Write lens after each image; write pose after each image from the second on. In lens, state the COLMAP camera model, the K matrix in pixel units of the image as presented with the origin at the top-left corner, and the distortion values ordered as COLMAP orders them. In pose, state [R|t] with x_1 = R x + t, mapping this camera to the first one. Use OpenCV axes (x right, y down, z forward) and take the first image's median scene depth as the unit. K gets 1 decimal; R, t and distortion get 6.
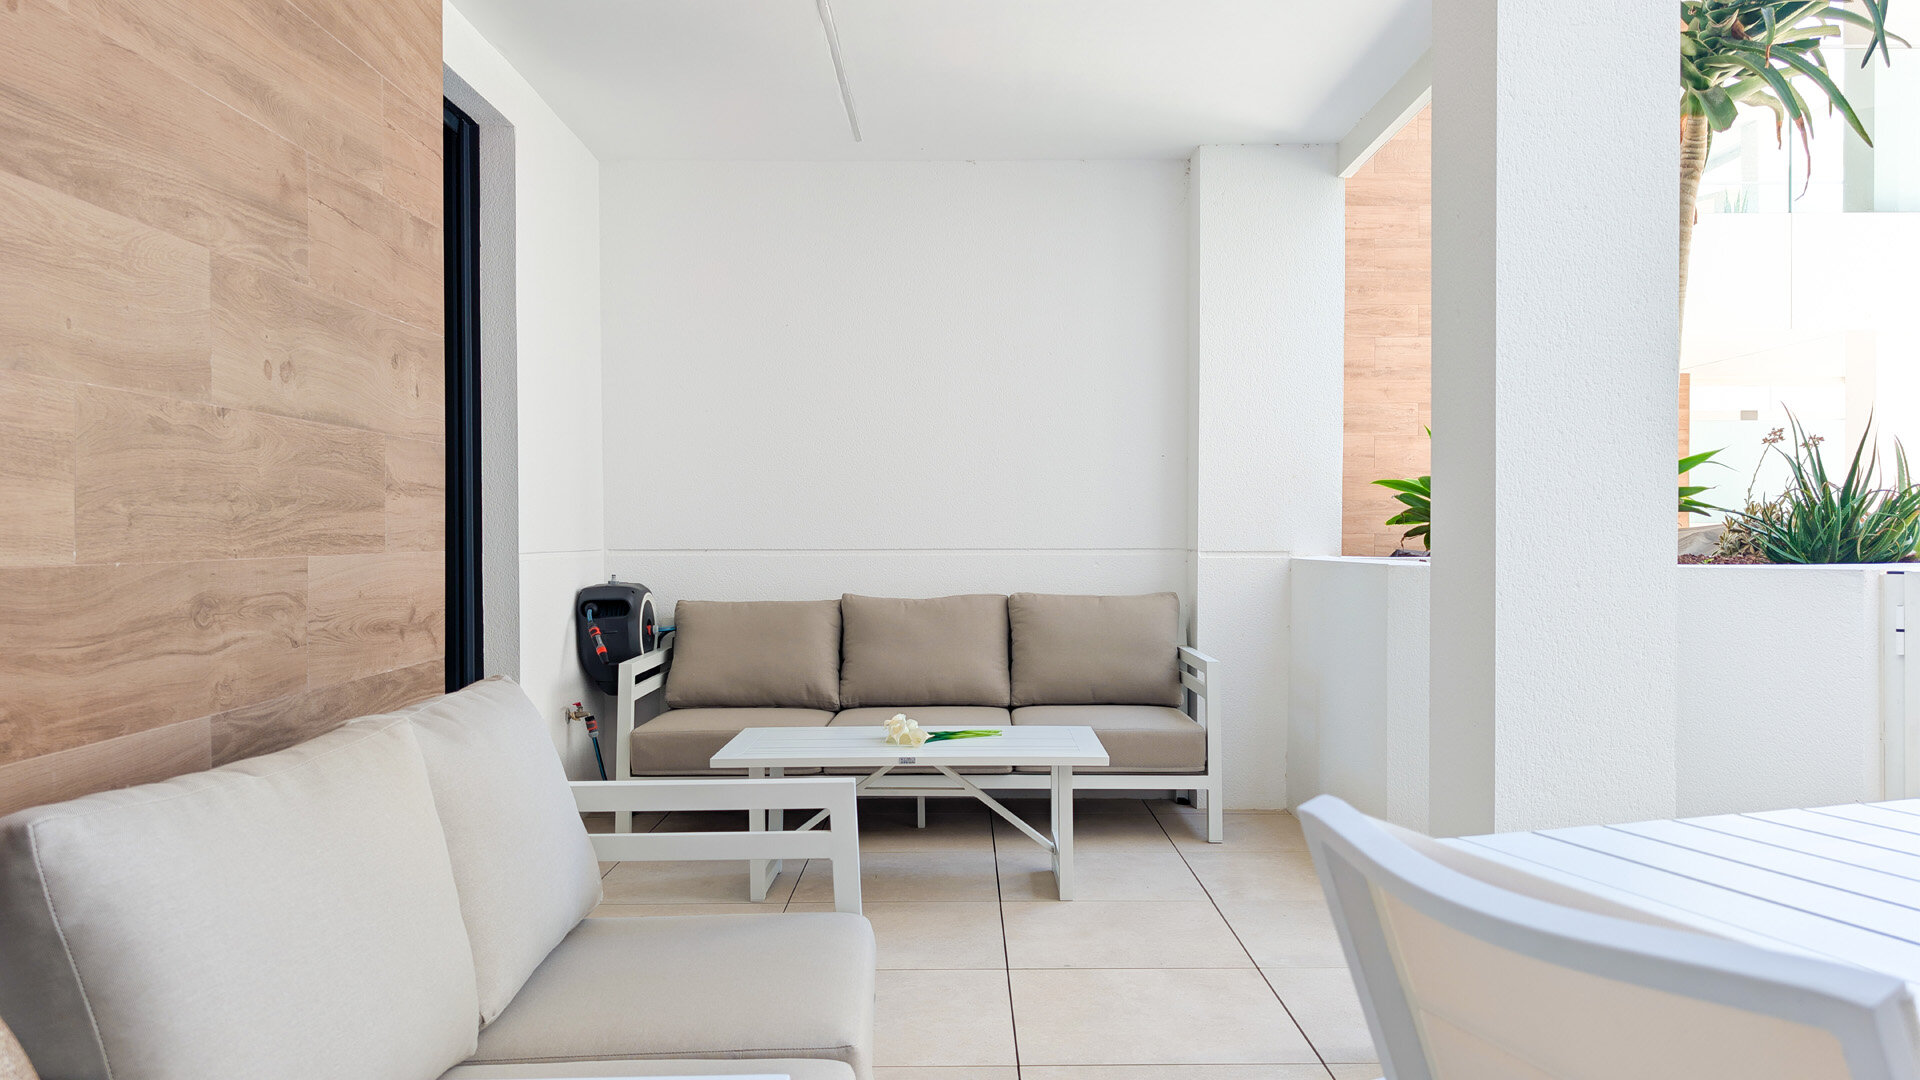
lens RADIAL K [[1375.4, 0, 953.5], [0, 1375.4, 538.6], [0, 0, 1]] dist [0.067342, -0.086368]
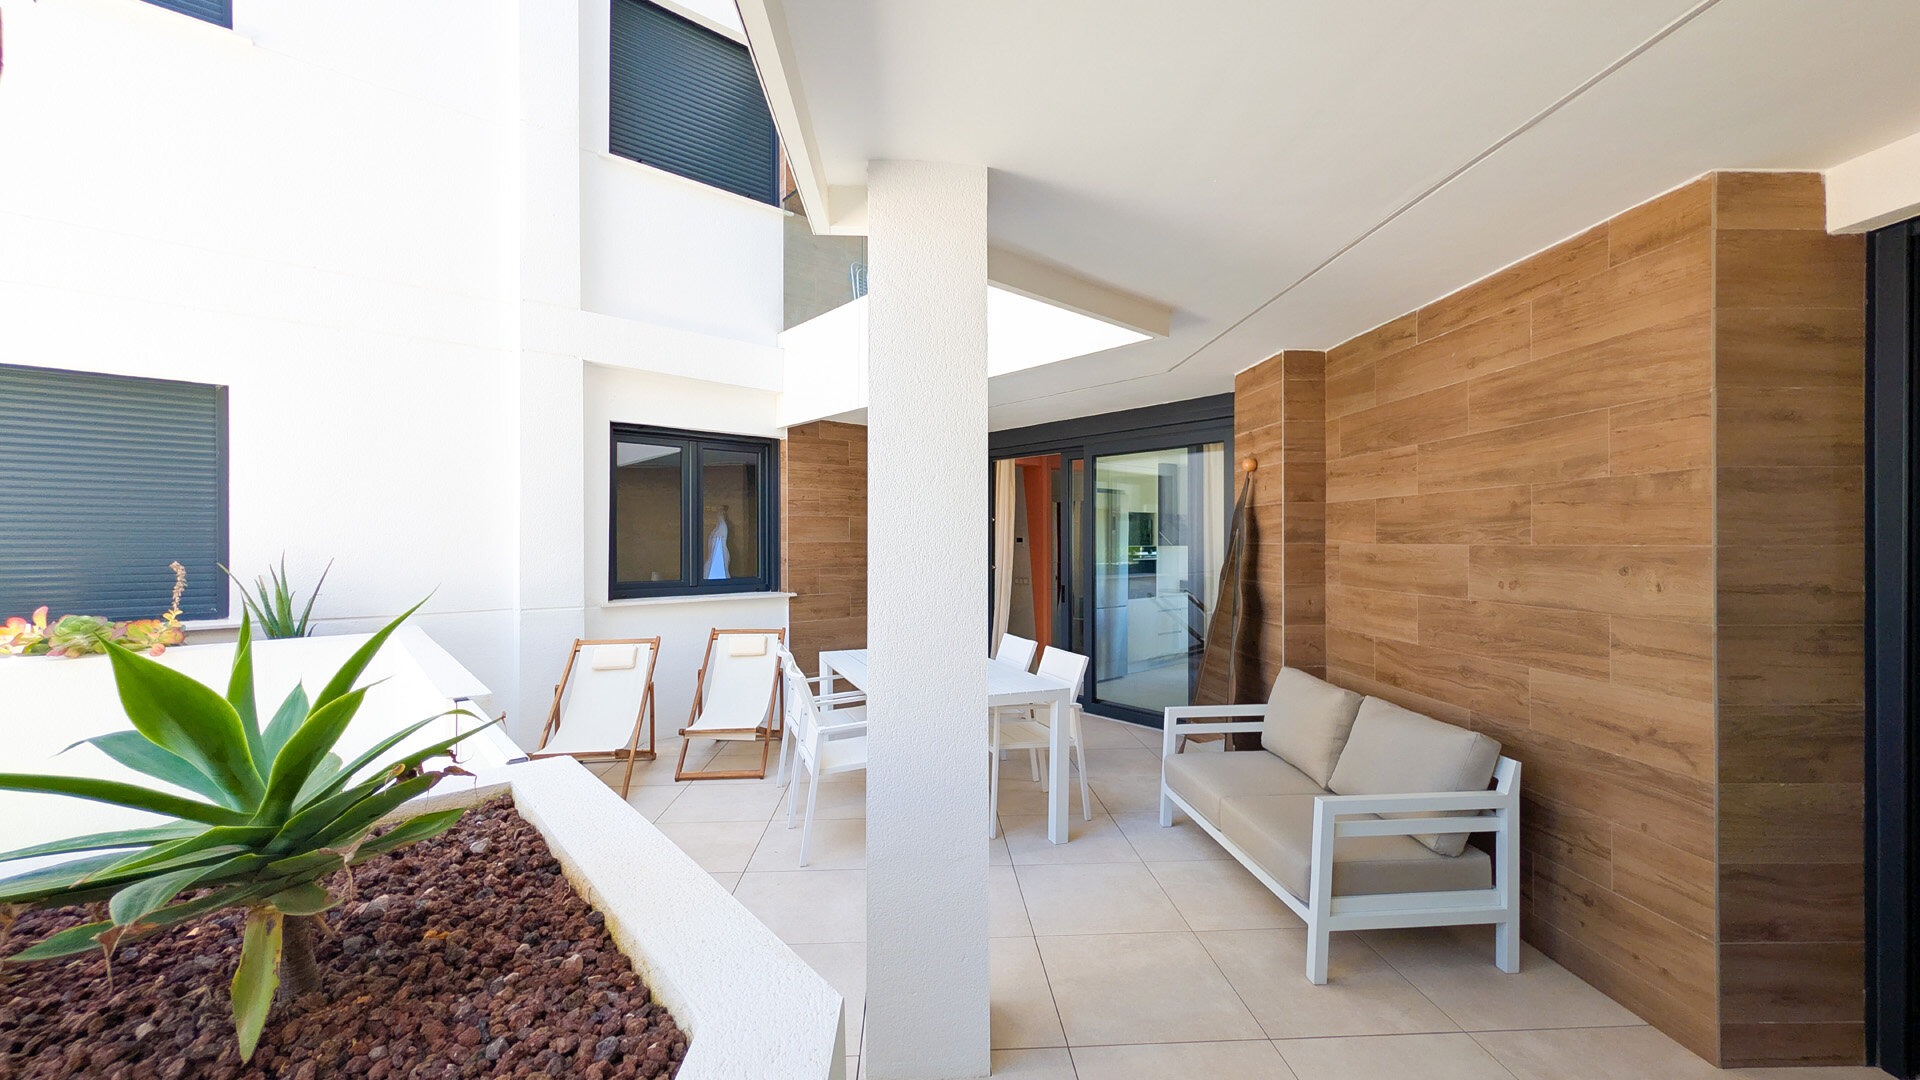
lens RADIAL K [[742.1, 0, 960.0], [0, 742.1, 540.0], [0, 0, 1]] dist [0.000238, 0.000018]
pose [[-0.998046, 0.002793, -0.062424, 0.474678], [0.002478, 0.999984, 0.005134, -0.183409], [0.062438, 0.004969, -0.998037, 1.961716]]
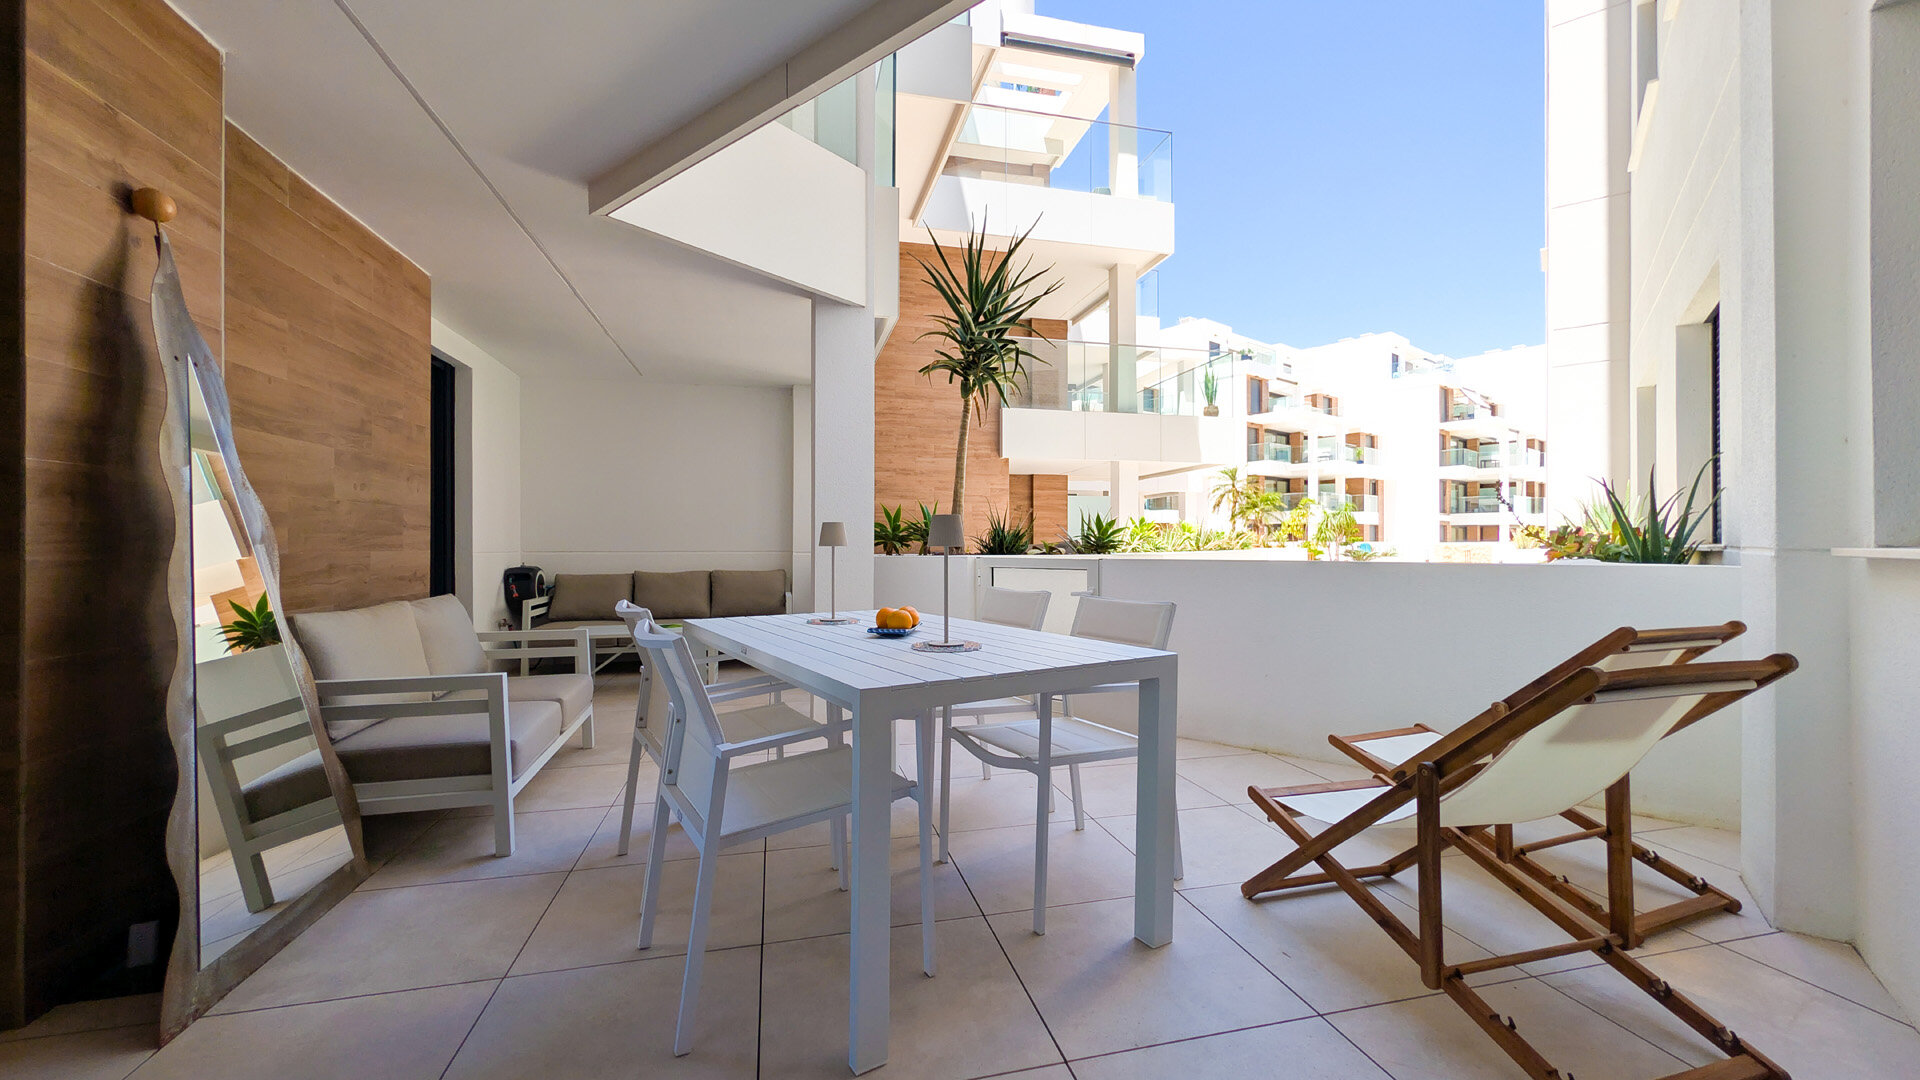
lens RADIAL K [[742.1, 0, 960.0], [0, 742.1, 540.0], [0, 0, 1]] dist [0.000238, 0.000018]
pose [[0.970428, 0.002436, 0.241378, 0.307269], [-0.000044, 0.999951, -0.009912, 0.003675], [-0.241390, 0.009608, 0.970381, -0.693688]]
